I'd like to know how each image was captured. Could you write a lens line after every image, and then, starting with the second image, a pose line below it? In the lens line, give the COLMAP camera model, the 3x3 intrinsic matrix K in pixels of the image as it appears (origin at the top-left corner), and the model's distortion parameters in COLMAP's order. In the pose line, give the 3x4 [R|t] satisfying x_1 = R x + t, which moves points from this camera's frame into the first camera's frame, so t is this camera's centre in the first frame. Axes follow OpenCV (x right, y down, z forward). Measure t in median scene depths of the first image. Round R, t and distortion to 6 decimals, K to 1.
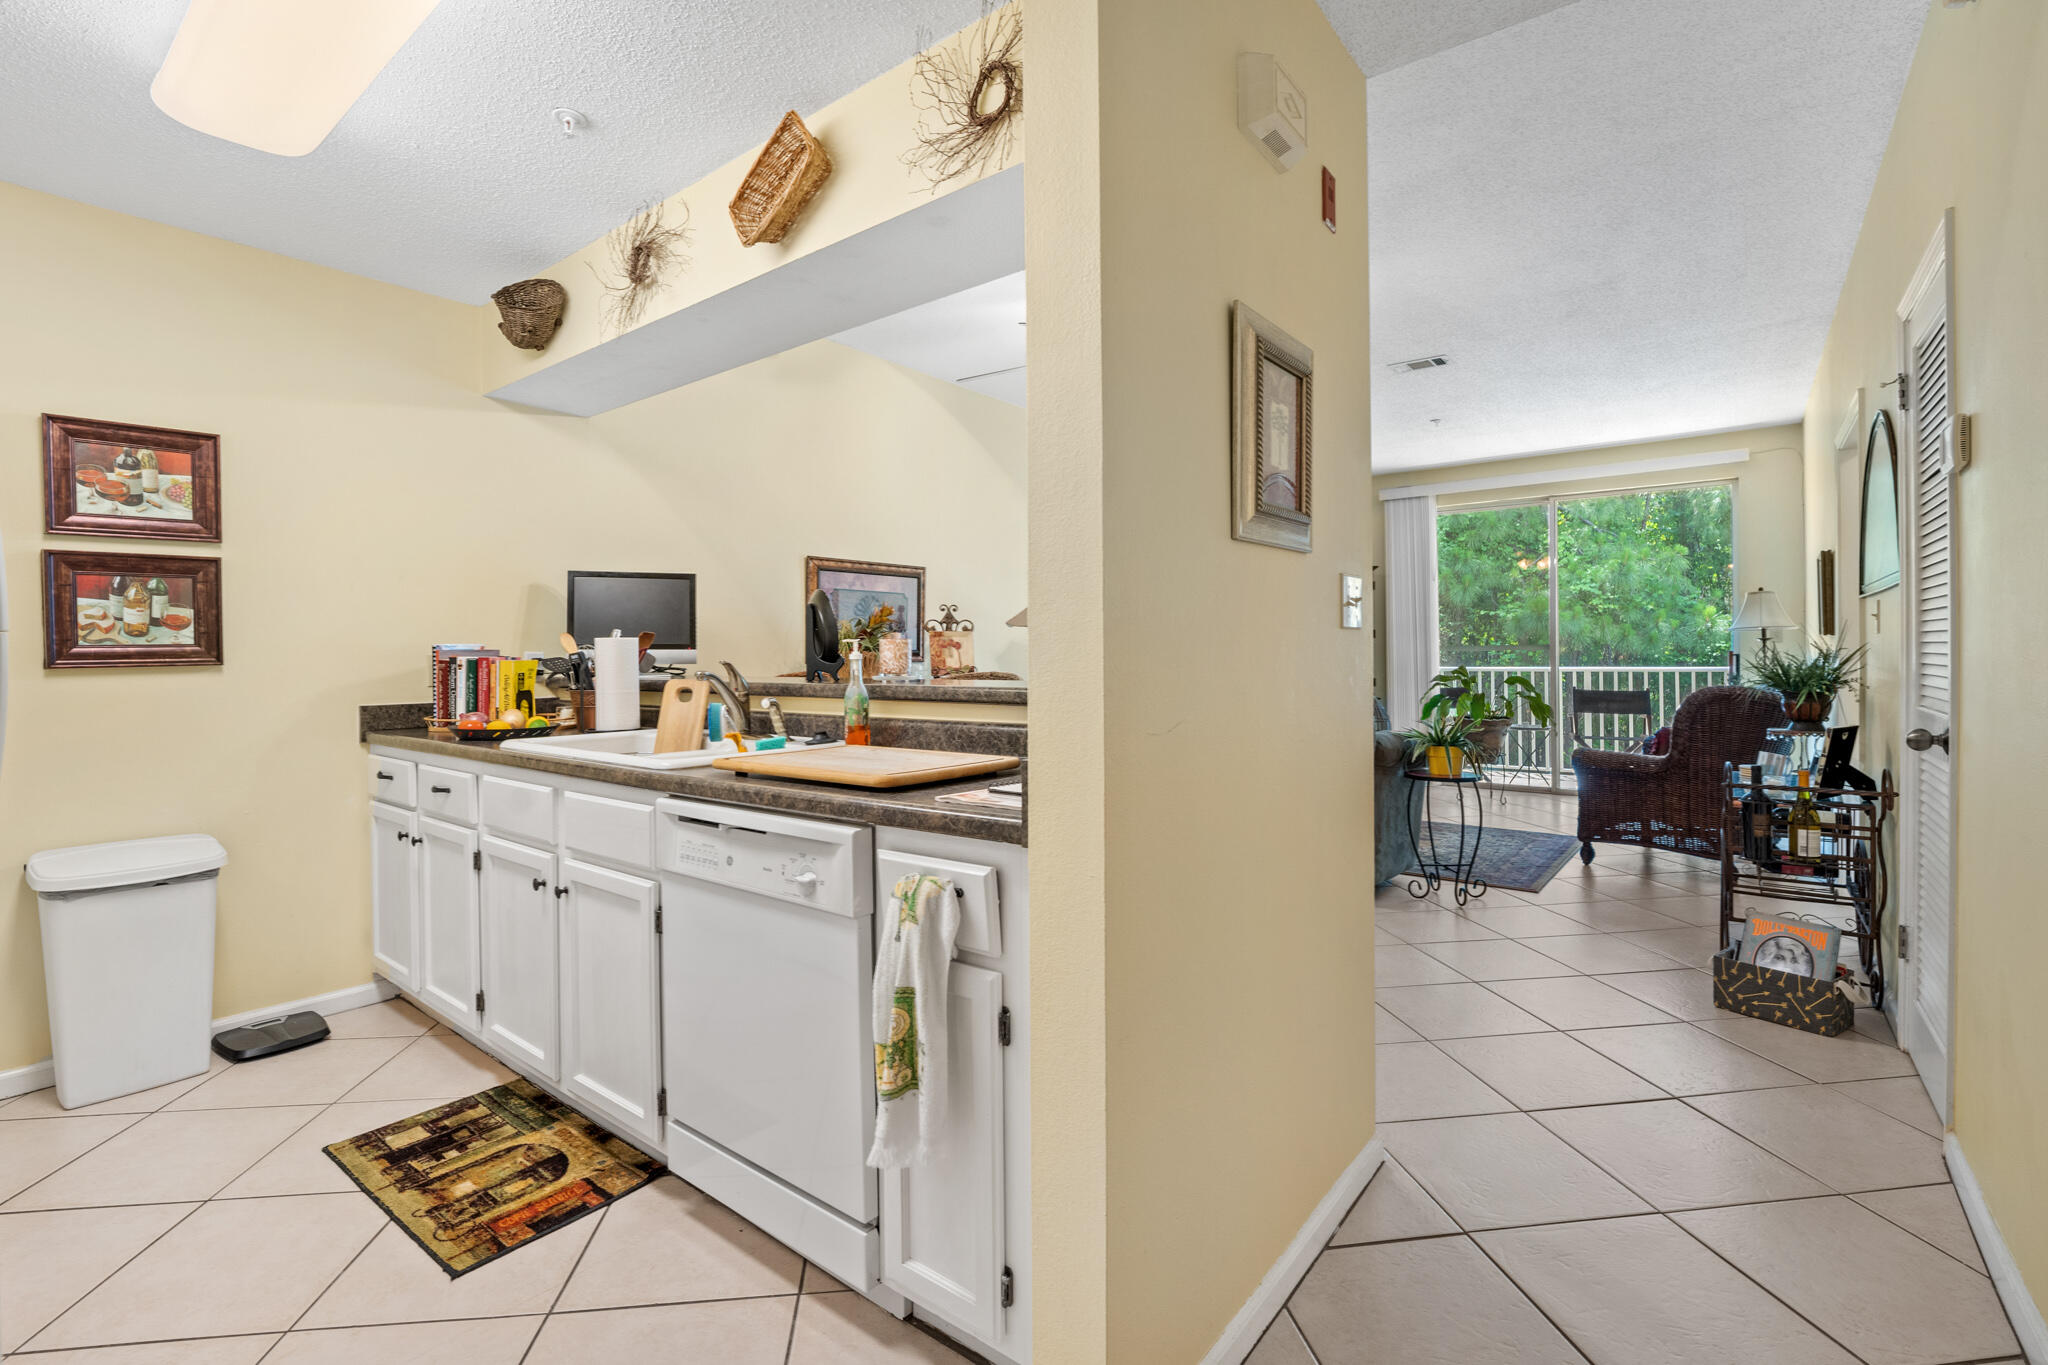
lens RADIAL K [[918.9, 0, 1025.5], [0, 918.9, 652.6], [0, 0, 1]] dist [-0.015398, 0.000295]
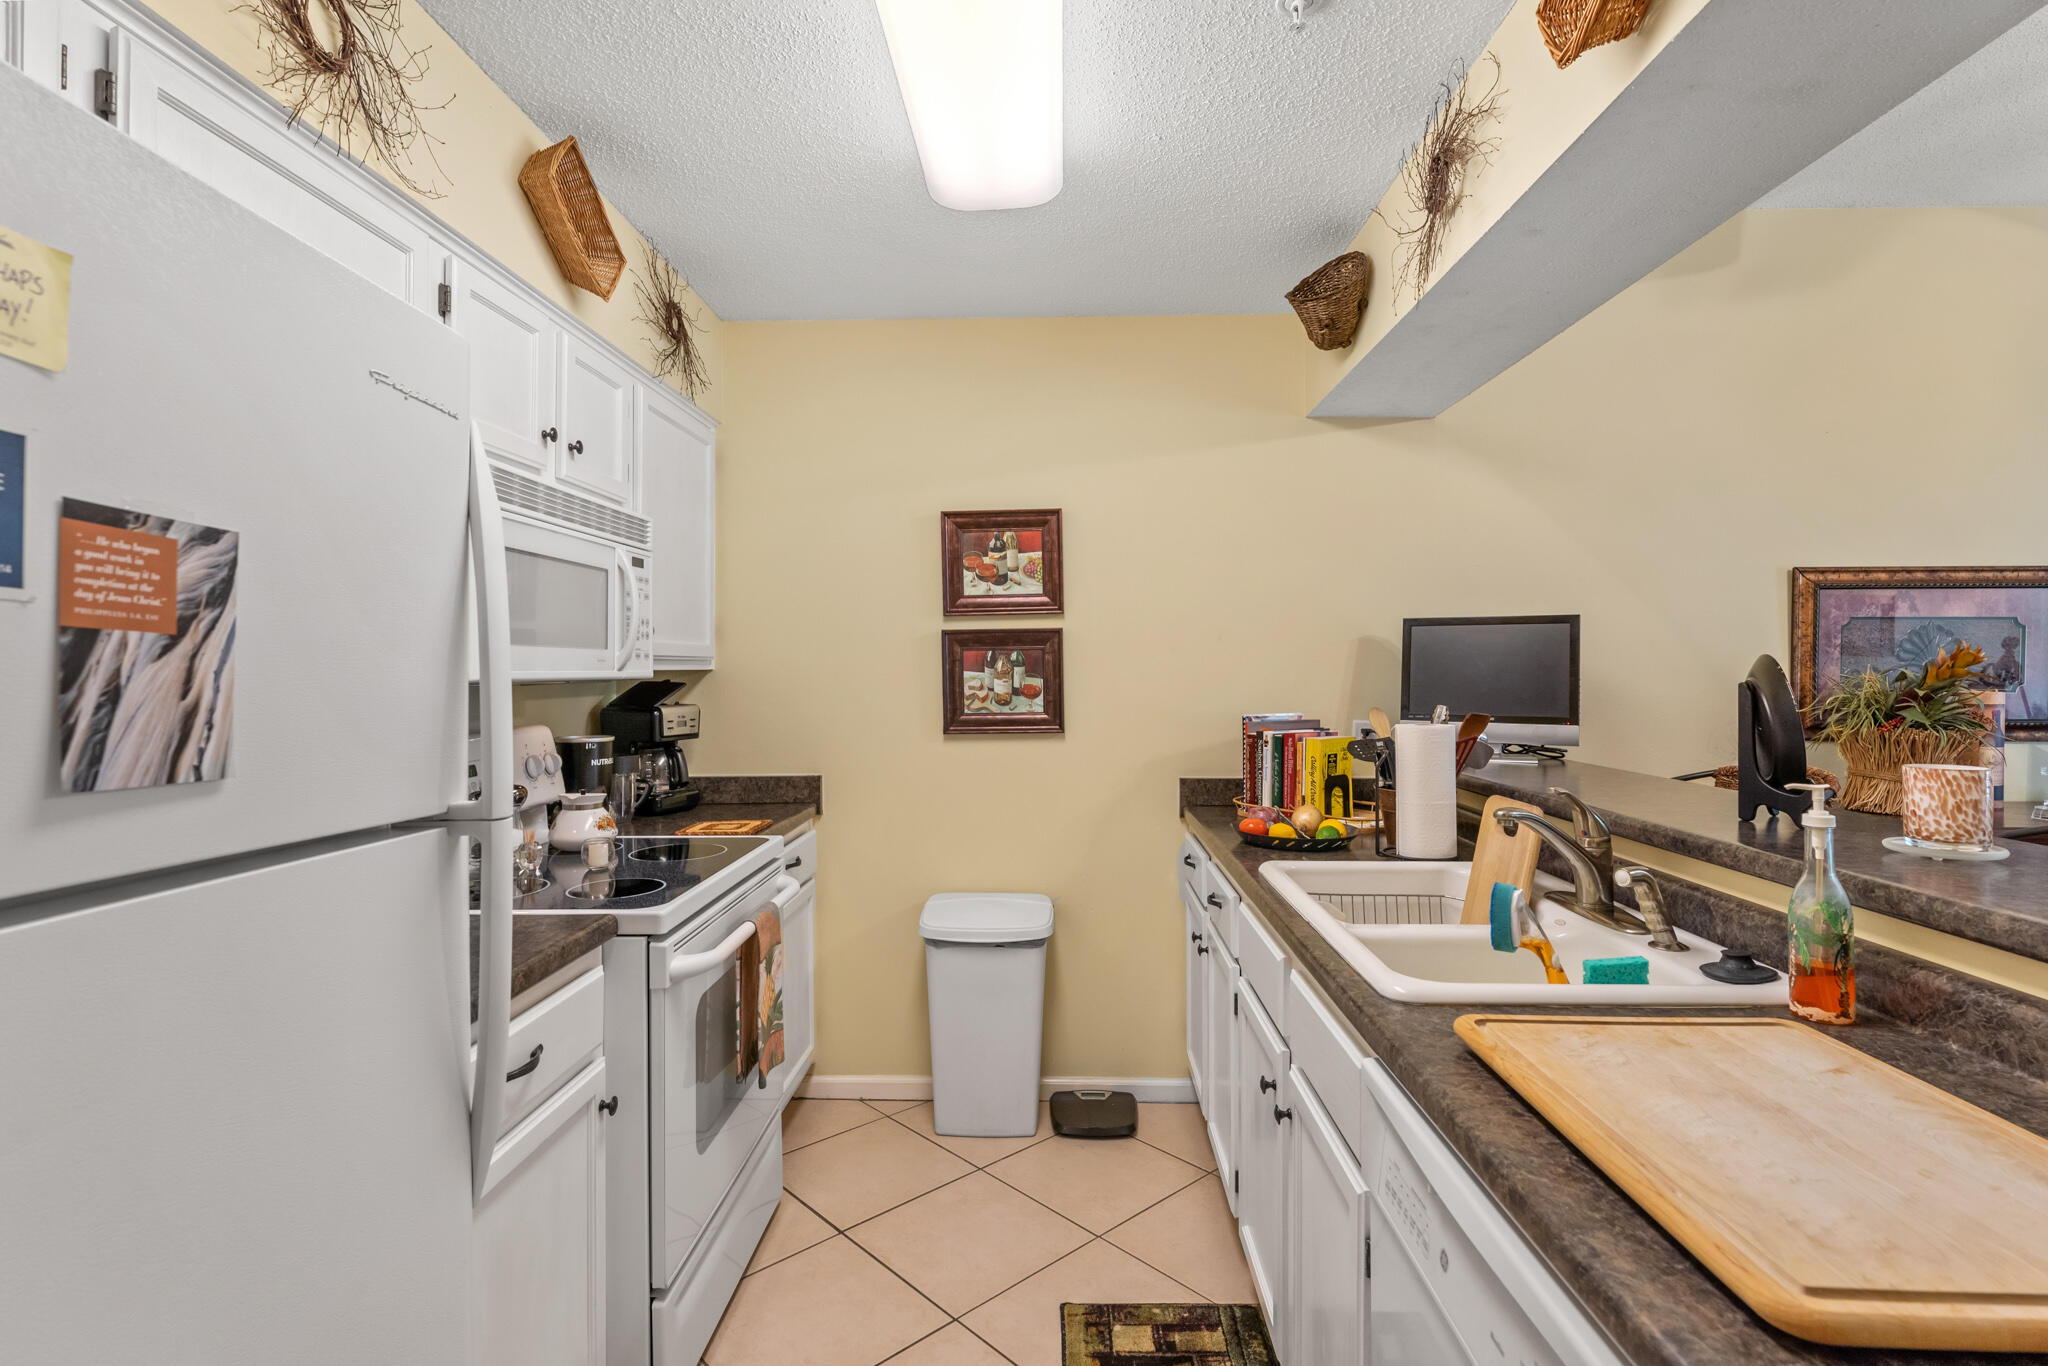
lens RADIAL K [[981.4, 0, 1027.8], [0, 981.4, 662.6], [0, 0, 1]] dist [-0.006990, -0.000269]
pose [[0.589113, 0.001591, -0.808049, -0.014280], [-0.002911, 0.999996, -0.000154, -0.066311], [0.808045, 0.002443, 0.589115, 0.319816]]
